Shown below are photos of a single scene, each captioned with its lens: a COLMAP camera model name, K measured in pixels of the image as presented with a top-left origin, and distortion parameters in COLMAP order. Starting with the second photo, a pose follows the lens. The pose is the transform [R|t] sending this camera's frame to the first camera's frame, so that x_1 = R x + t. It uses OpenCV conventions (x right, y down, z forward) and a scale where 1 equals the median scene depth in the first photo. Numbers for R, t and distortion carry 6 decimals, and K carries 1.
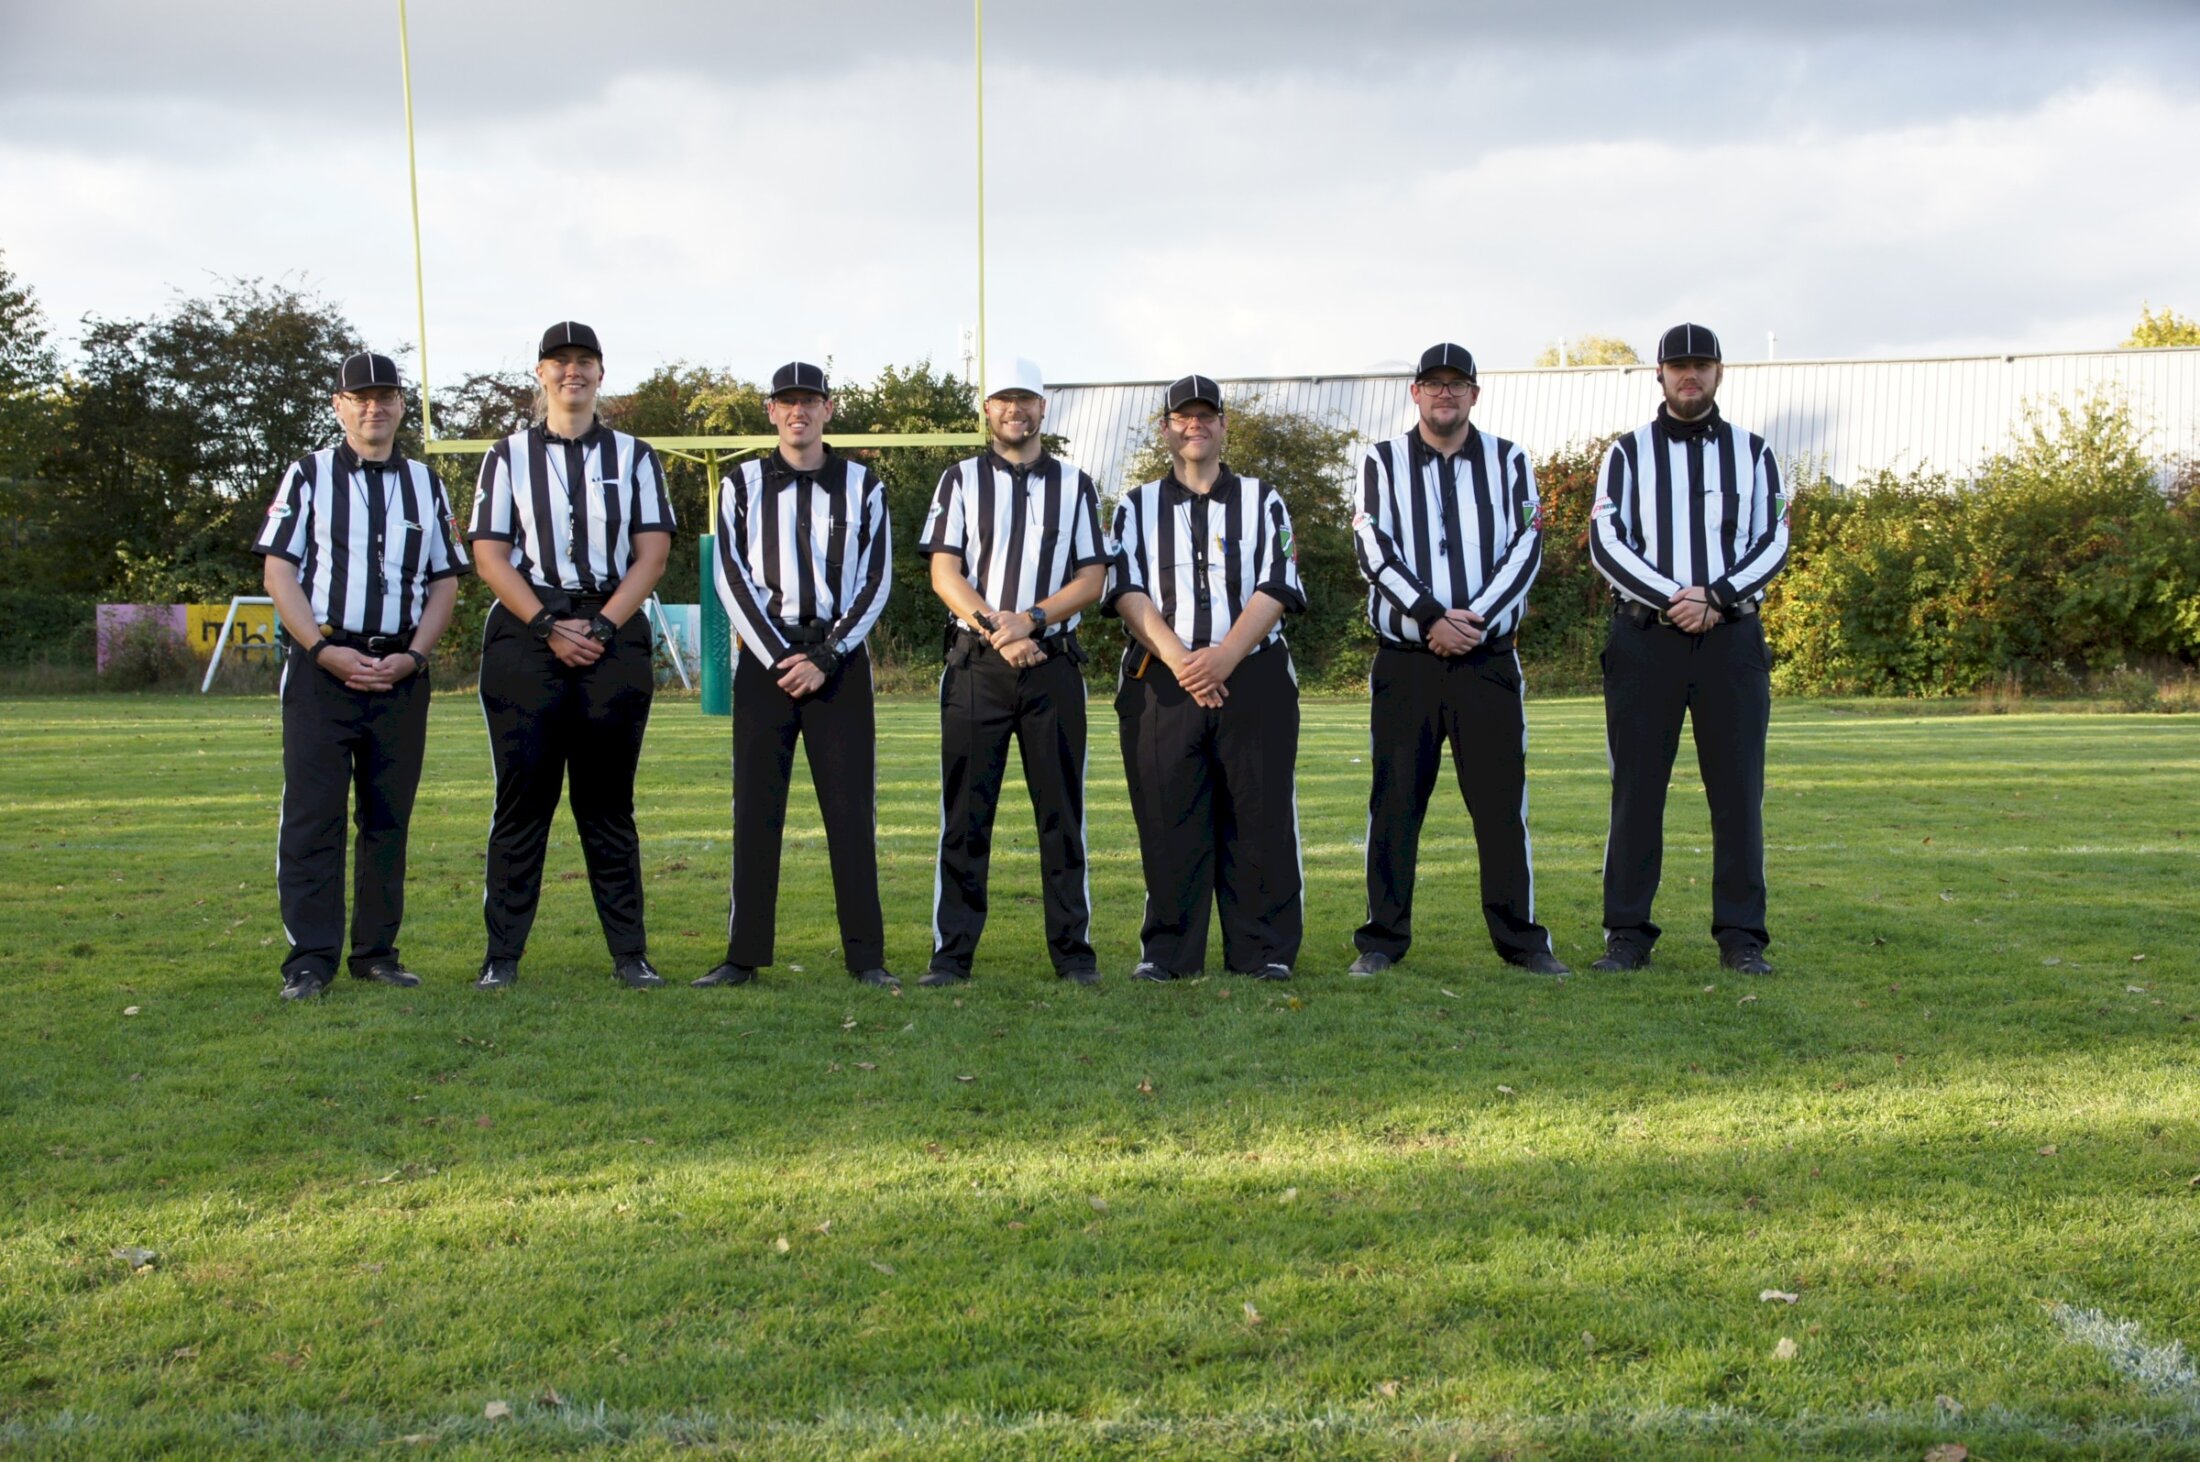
lens RADIAL K [[3191.1, 0, 1106.9], [0, 3191.1, 736.6], [0, 0, 1]] dist [0.060124, 0.337698]
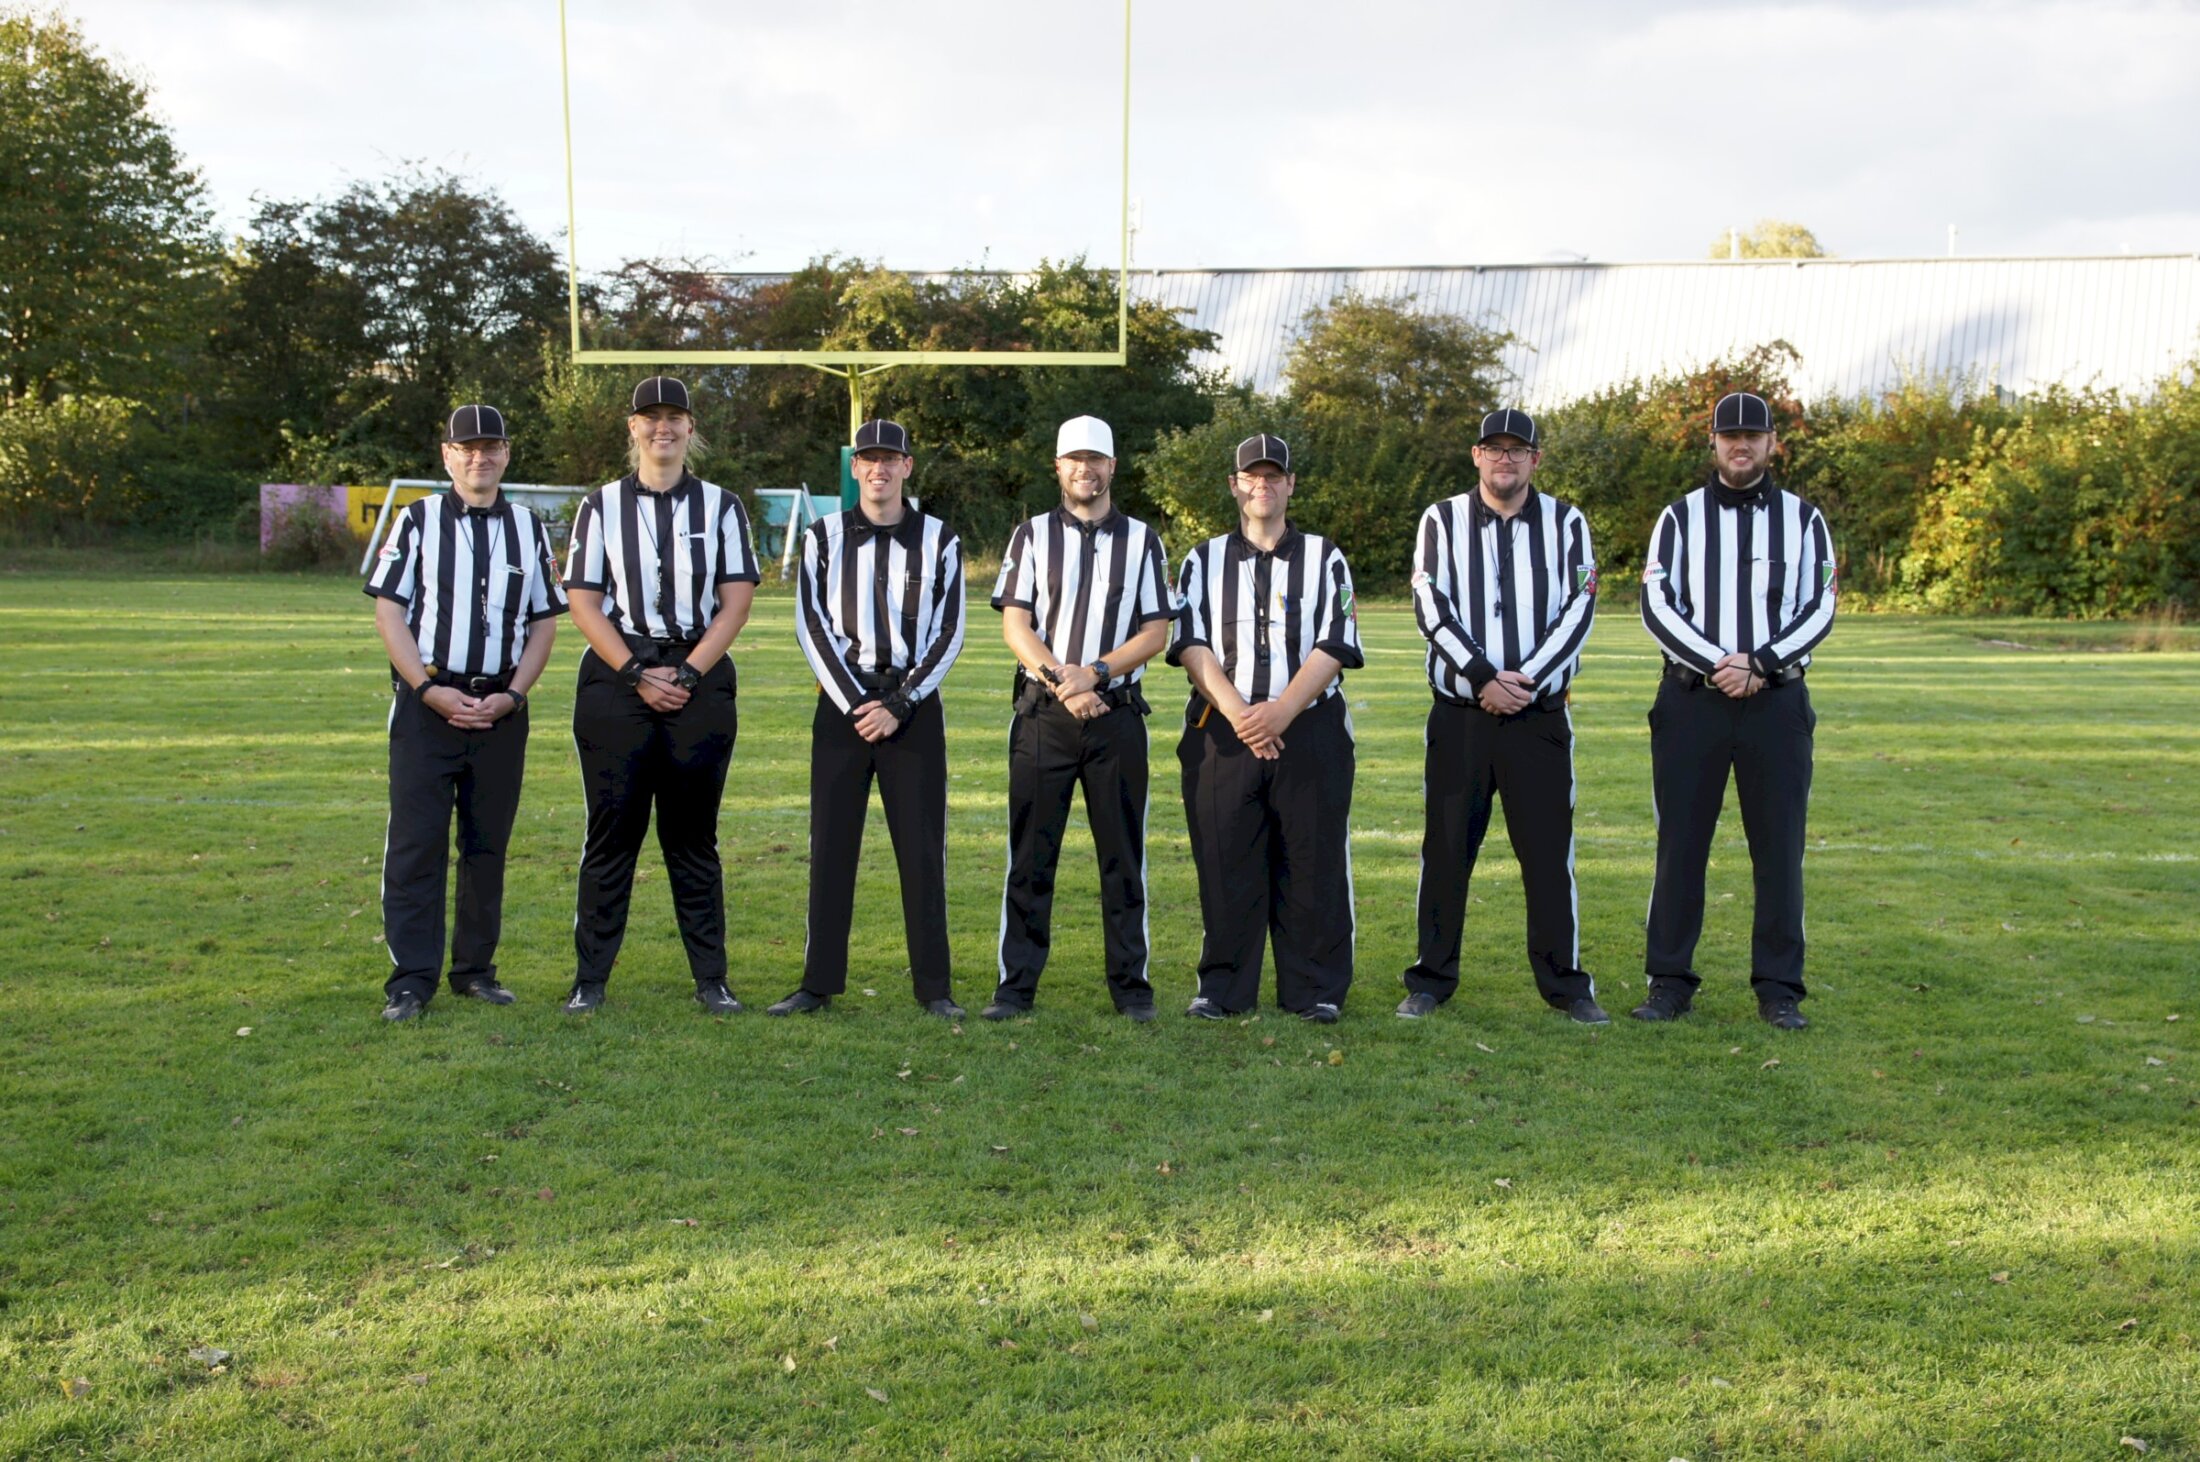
lens RADIAL K [[3254.2, 0, 1107.5], [0, 3254.2, 725.0], [0, 0, 1]] dist [0.034329, 0.561295]
pose [[0.998147, 0.026474, -0.054780, 0.037985], [-0.023770, 0.998494, 0.049444, -0.071167], [0.056006, -0.048050, 0.997274, -0.061256]]
